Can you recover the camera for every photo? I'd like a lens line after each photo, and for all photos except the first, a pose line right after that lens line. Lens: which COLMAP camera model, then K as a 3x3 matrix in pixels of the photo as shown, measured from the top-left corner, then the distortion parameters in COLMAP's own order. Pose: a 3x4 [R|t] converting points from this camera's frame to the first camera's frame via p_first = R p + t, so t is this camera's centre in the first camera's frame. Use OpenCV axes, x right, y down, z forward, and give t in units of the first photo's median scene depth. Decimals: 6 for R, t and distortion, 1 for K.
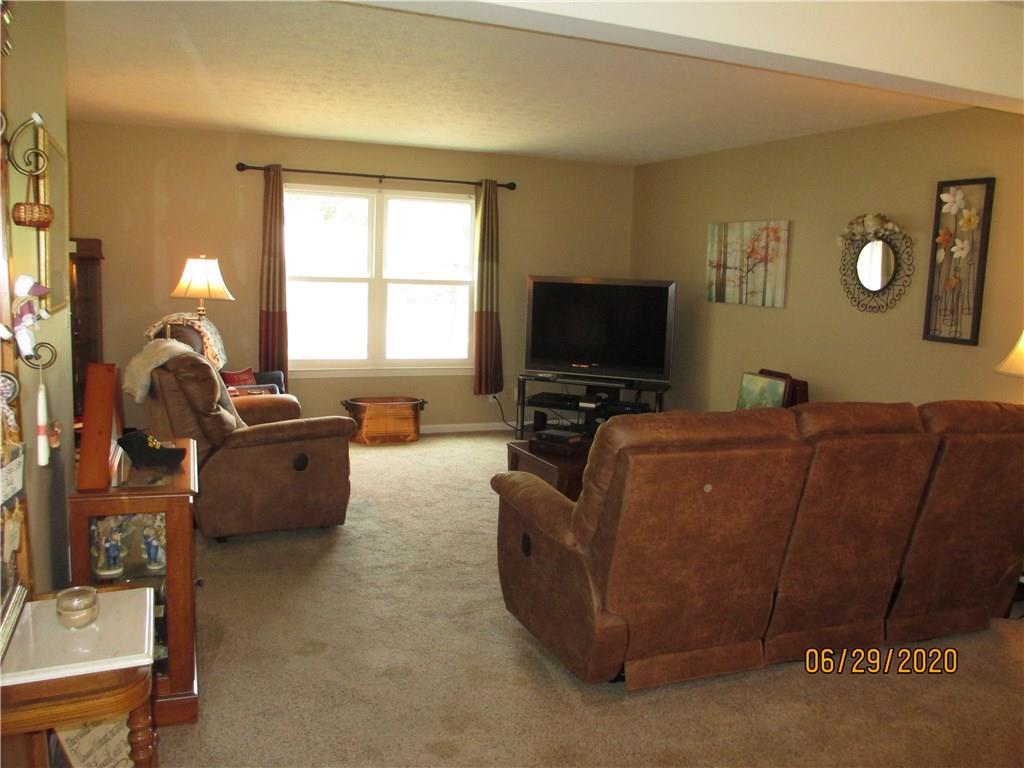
lens RADIAL K [[835.3, 0, 512.0], [0, 835.3, 384.0], [0, 0, 1]] dist [-0.036105, -0.001522]
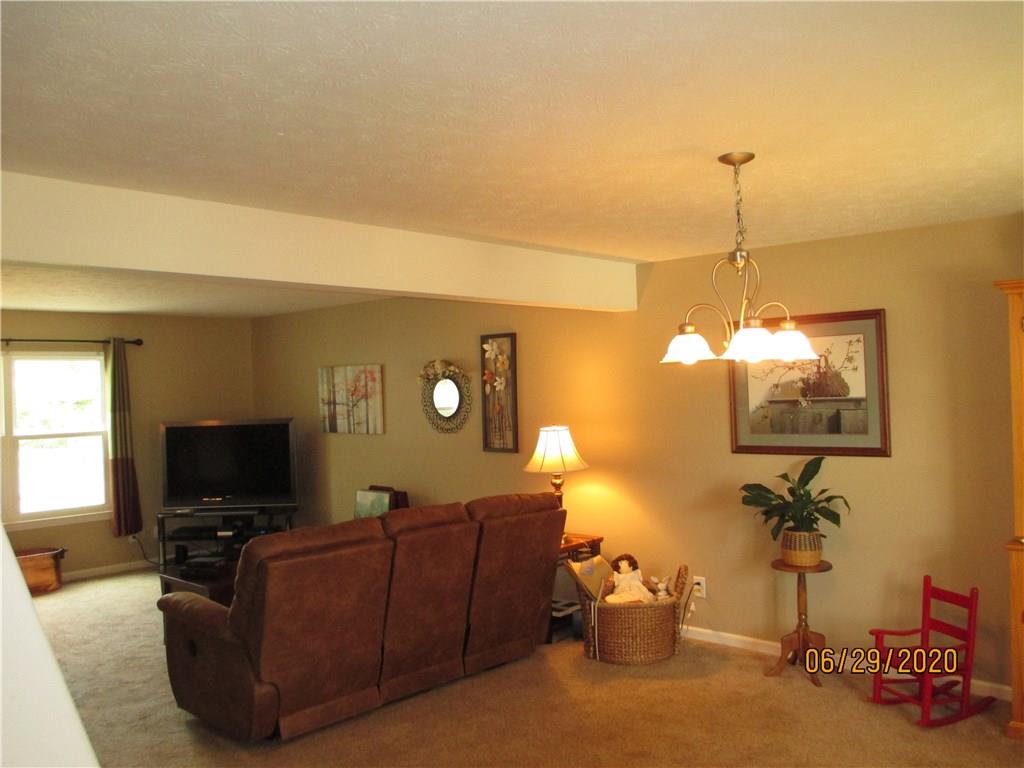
lens RADIAL K [[850.6, 0, 511.3], [0, 850.6, 368.0], [0, 0, 1]] dist [-0.062538, 0.008054]
pose [[0.903738, -0.054150, 0.424648, -0.036953], [0.118500, 0.984850, -0.126607, -0.005780], [-0.411358, 0.164740, 0.896463, -0.249877]]
